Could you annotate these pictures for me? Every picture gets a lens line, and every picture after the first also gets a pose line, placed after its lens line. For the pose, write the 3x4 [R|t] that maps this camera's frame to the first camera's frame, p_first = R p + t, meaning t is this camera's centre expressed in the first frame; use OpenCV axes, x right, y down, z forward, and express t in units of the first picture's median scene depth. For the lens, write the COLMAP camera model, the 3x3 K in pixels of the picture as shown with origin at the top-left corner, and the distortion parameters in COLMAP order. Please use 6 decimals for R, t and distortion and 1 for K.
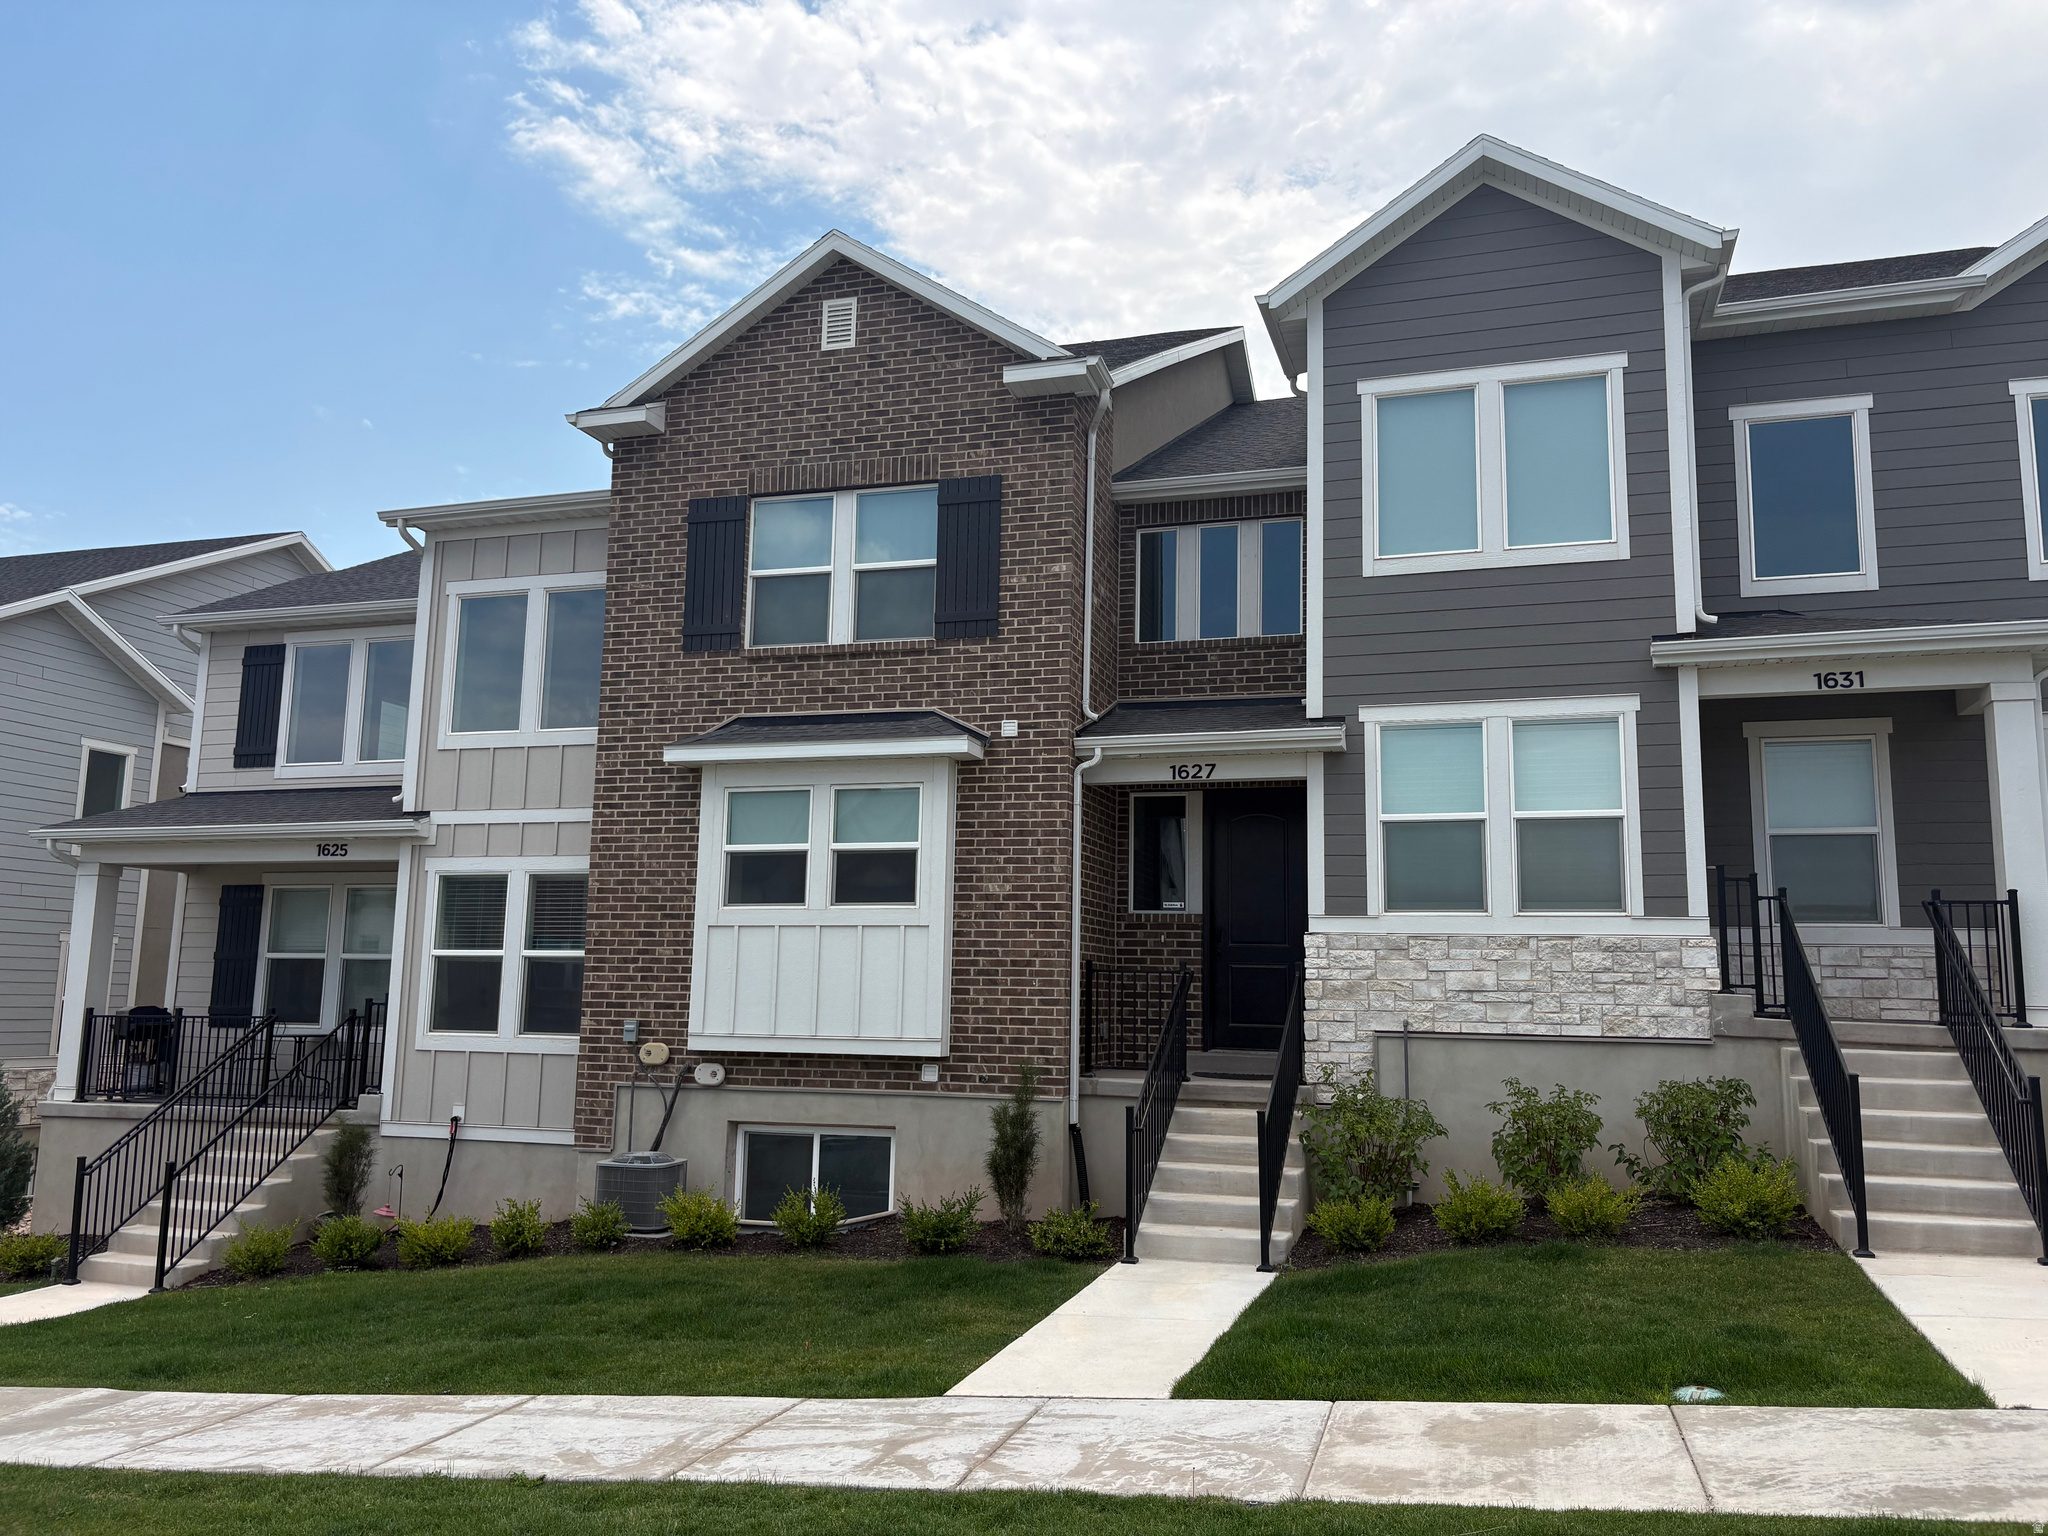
lens RADIAL K [[1531.5, 0, 1024.0], [0, 1531.5, 768.0], [0, 0, 1]] dist [0.060813, -0.001122]
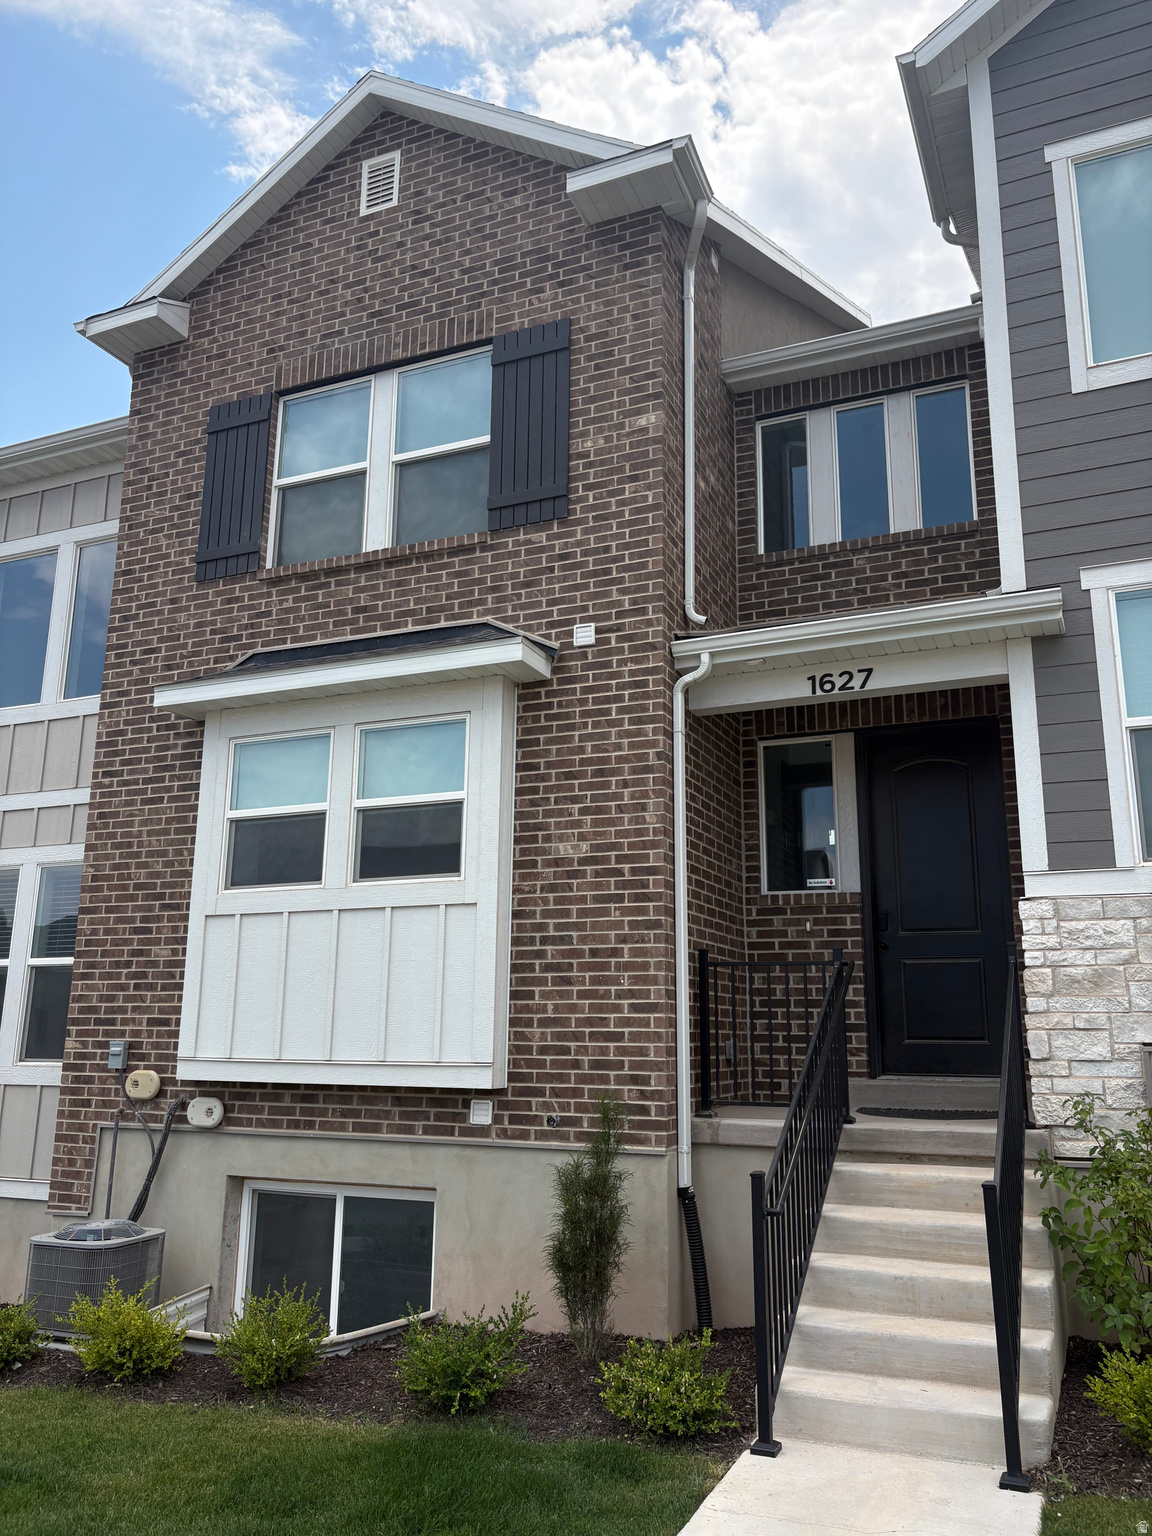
lens RADIAL K [[1165.3, 0, 583.6], [0, 1165.3, 767.6], [0, 0, 1]] dist [0.004163, -0.004370]
pose [[0.994330, -0.033040, -0.101076, 0.043678], [0.024793, 0.996341, -0.081789, 0.082090], [0.103409, 0.078820, 0.991511, 0.440189]]
